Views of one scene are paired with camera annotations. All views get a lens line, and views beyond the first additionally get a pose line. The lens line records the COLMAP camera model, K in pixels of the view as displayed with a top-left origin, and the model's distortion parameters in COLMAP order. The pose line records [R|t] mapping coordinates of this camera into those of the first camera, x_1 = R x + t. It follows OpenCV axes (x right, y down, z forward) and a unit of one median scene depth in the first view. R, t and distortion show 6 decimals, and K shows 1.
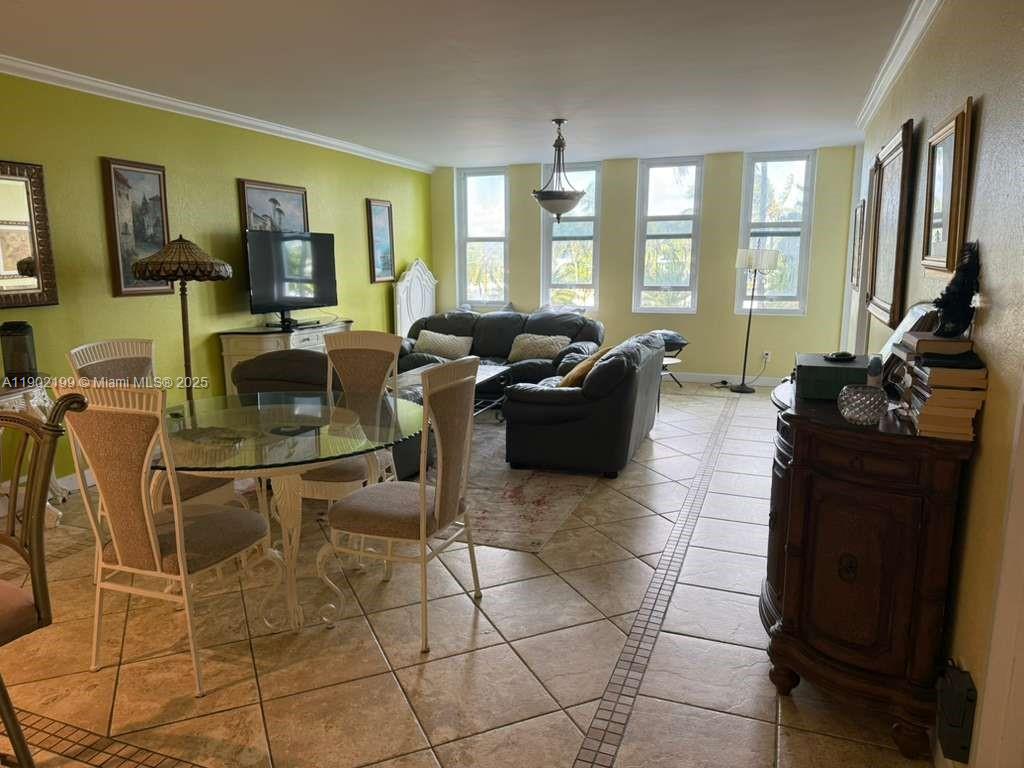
lens RADIAL K [[713.2, 0, 512.0], [0, 713.2, 384.0], [0, 0, 1]] dist [0.081657, -0.000658]
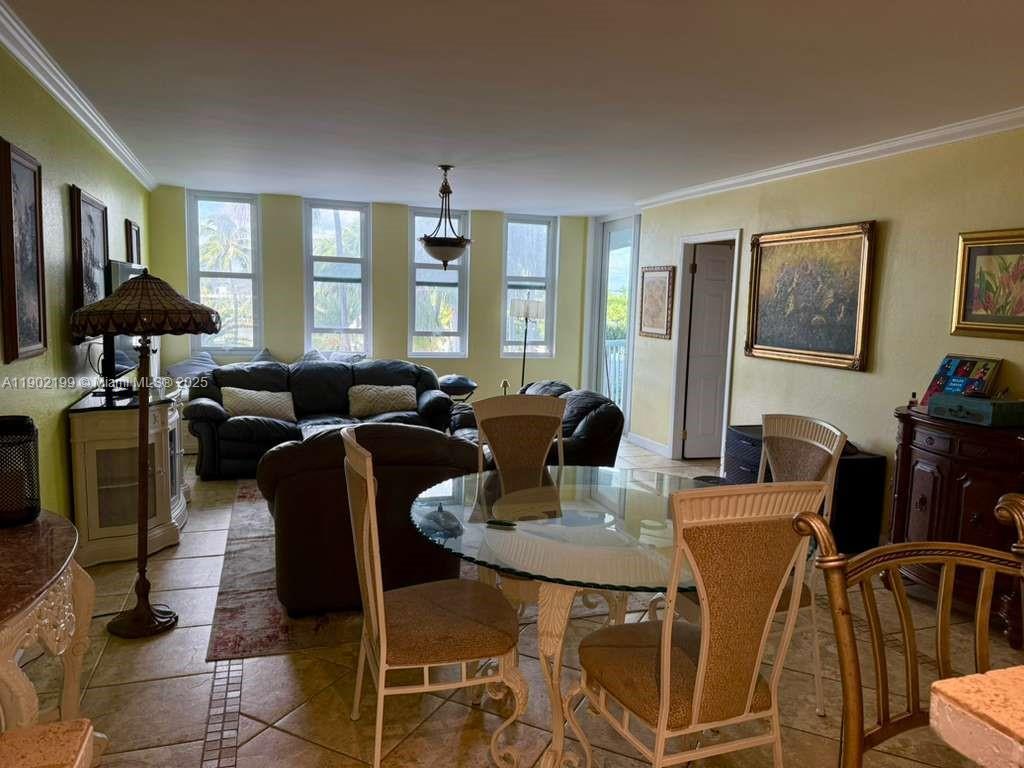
lens RADIAL K [[710.1, 0, 512.0], [0, 710.1, 384.0], [0, 0, 1]] dist [0.000251, 0.000017]
pose [[0.760673, -0.048678, 0.647308, -0.374634], [0.079897, 0.996623, -0.018944, -0.036050], [-0.644200, 0.066128, 0.761993, 0.173910]]
